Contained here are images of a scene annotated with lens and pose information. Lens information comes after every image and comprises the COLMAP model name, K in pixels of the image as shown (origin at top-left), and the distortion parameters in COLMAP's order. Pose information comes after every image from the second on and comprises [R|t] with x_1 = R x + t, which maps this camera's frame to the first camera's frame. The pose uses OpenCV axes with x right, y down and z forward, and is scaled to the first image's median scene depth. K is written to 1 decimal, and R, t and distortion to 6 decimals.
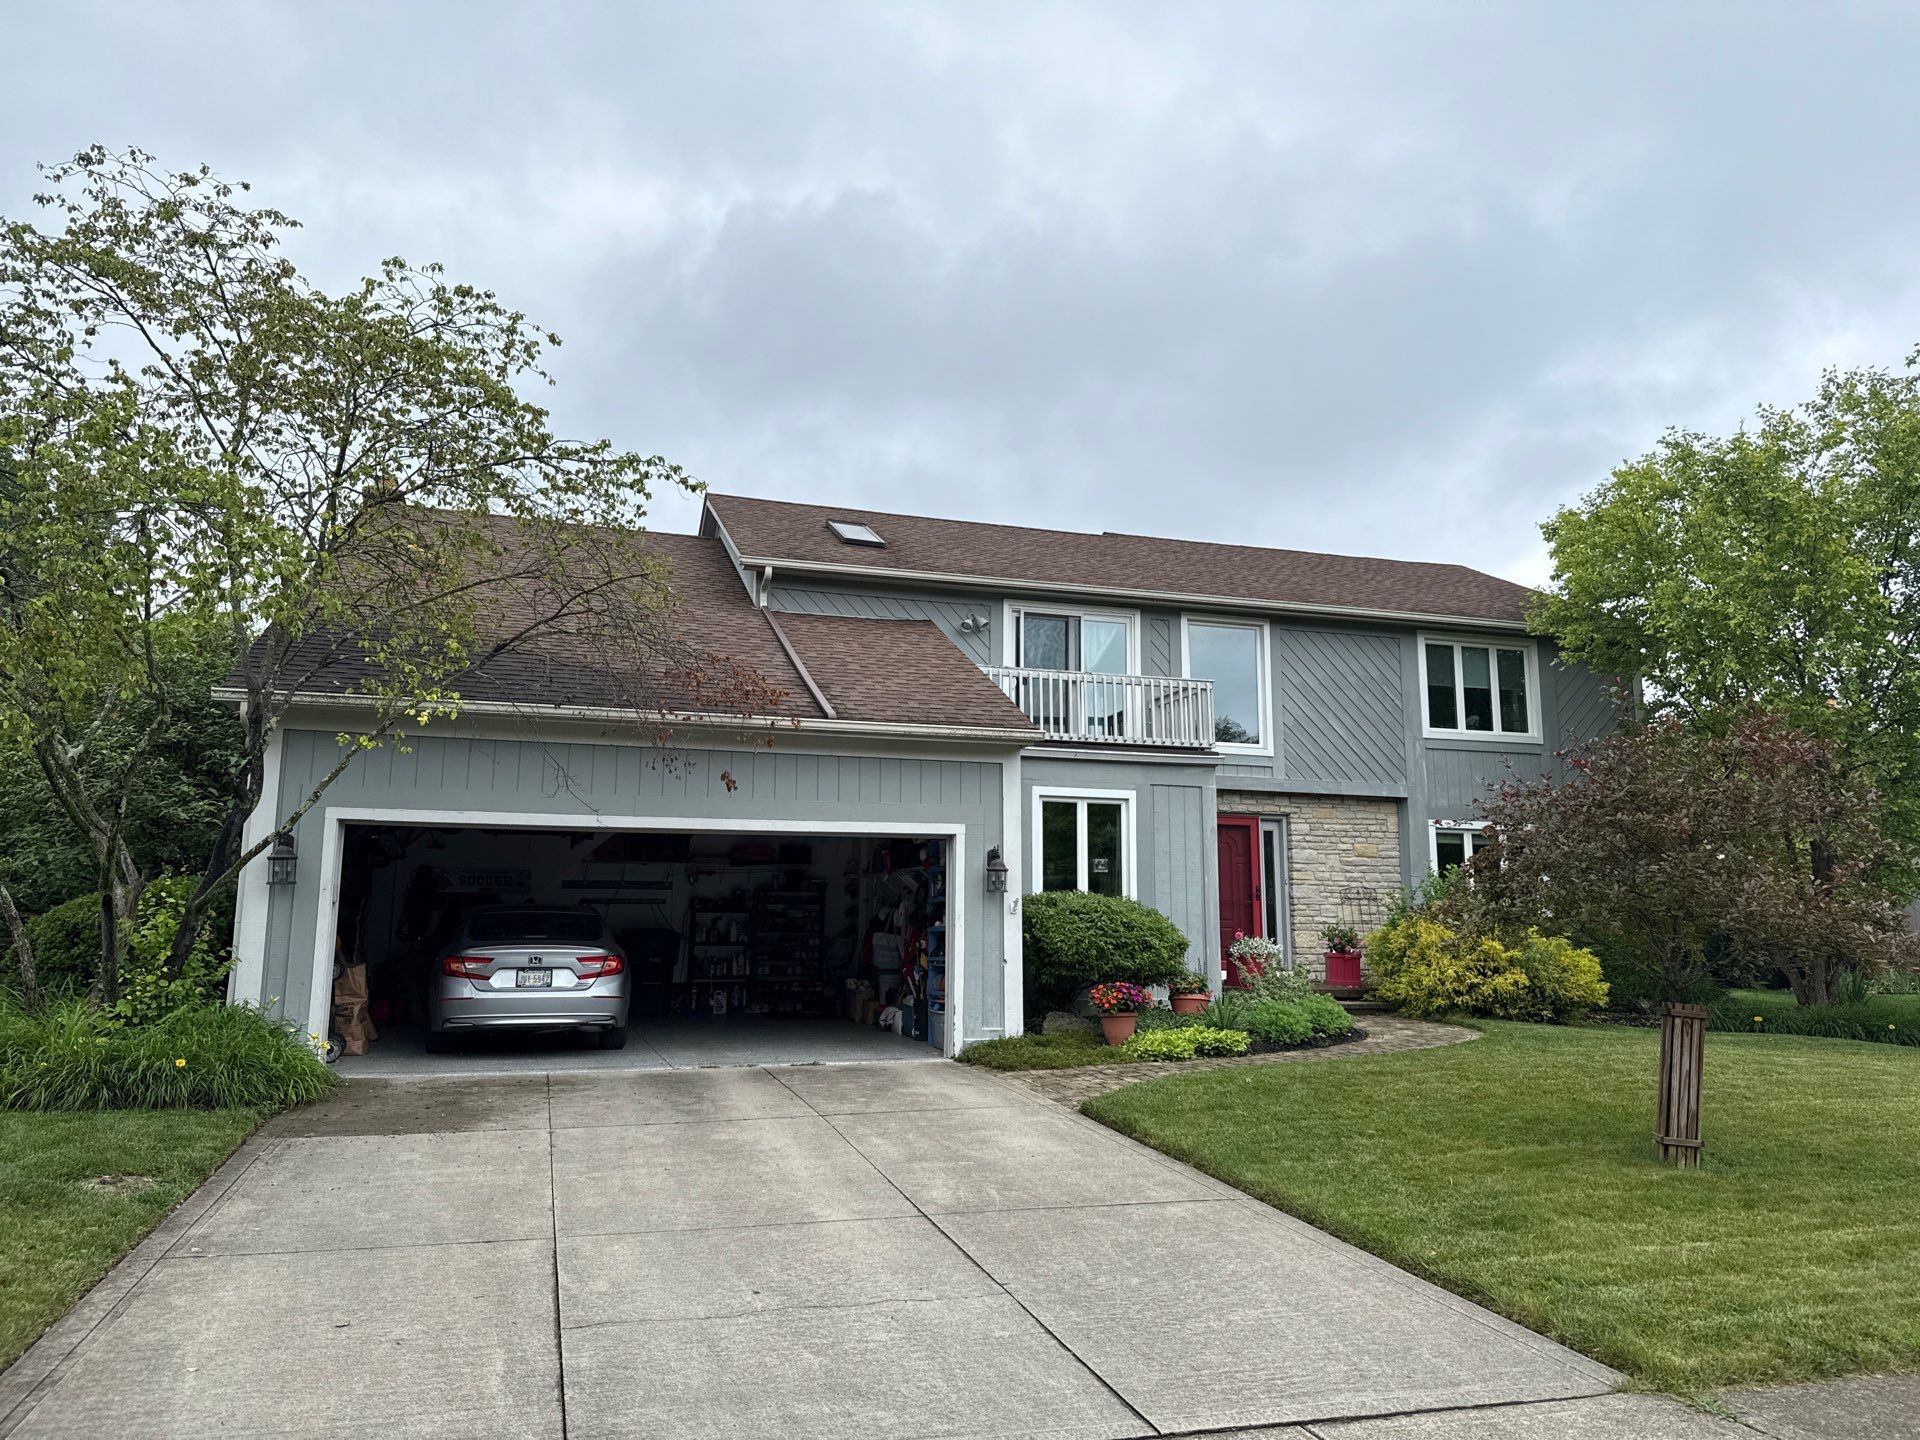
lens RADIAL K [[1309.4, 0, 964.6], [0, 1309.4, 707.2], [0, 0, 1]] dist [0.045555, -0.019715]
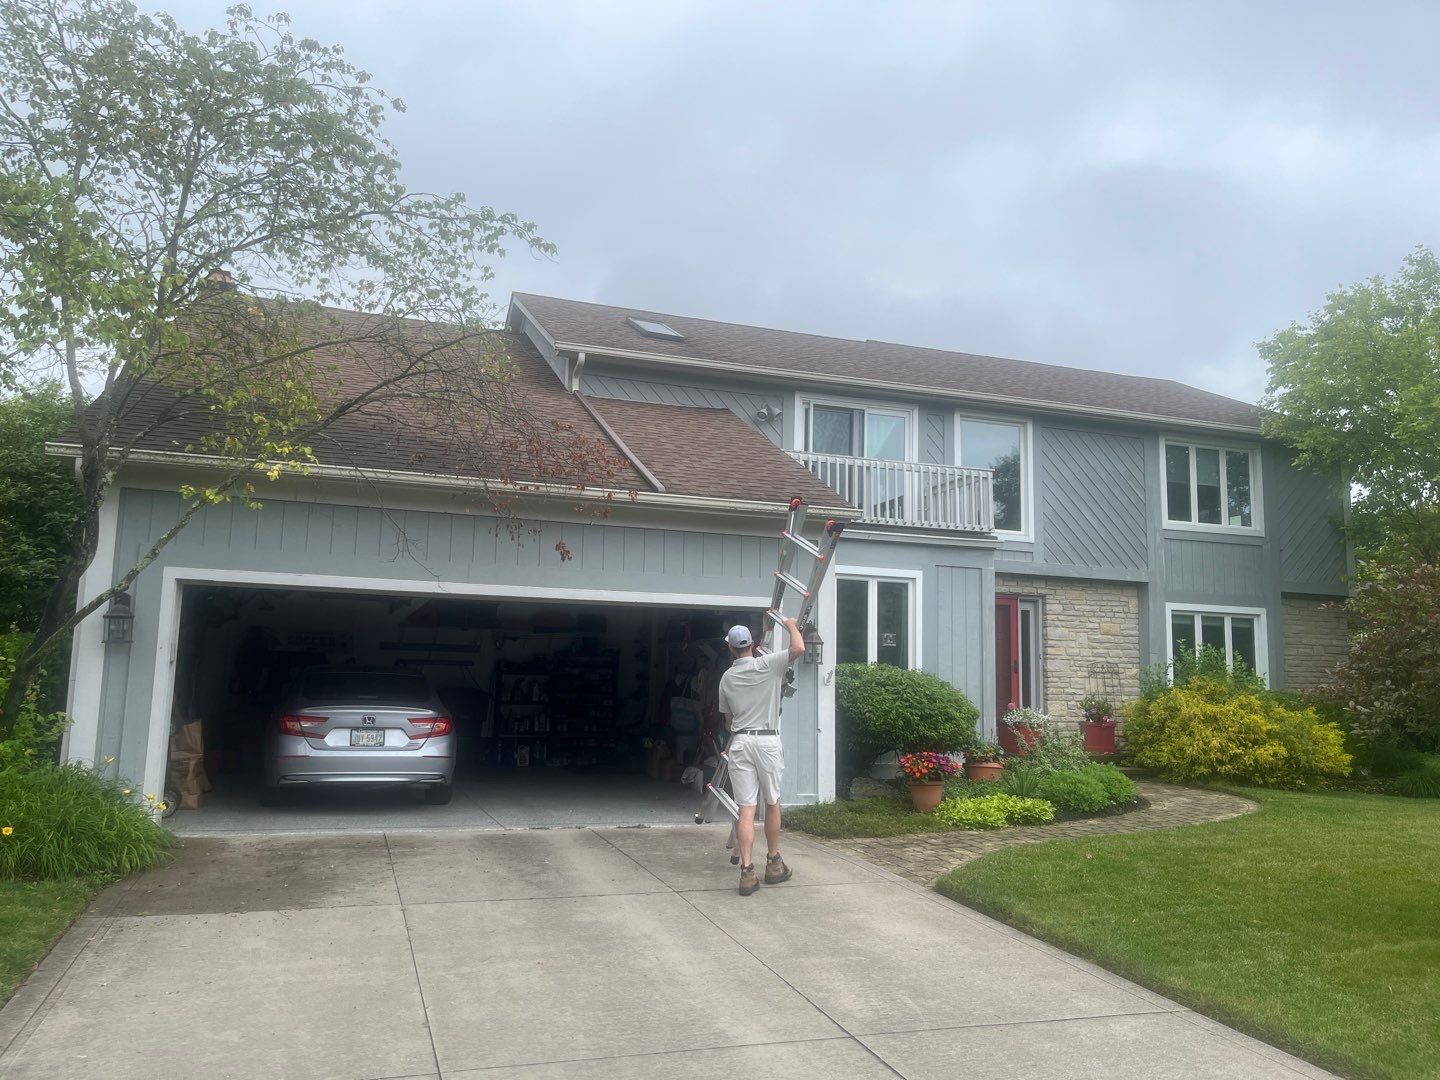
lens RADIAL K [[1088.3, 0, 730.0], [0, 1088.3, 531.9], [0, 0, 1]] dist [0.004289, 0.036165]
pose [[0.999169, 0.022909, 0.033719, -0.075058], [-0.023819, 0.999356, 0.026822, 0.015278], [-0.033083, -0.027603, 0.999071, 0.145455]]
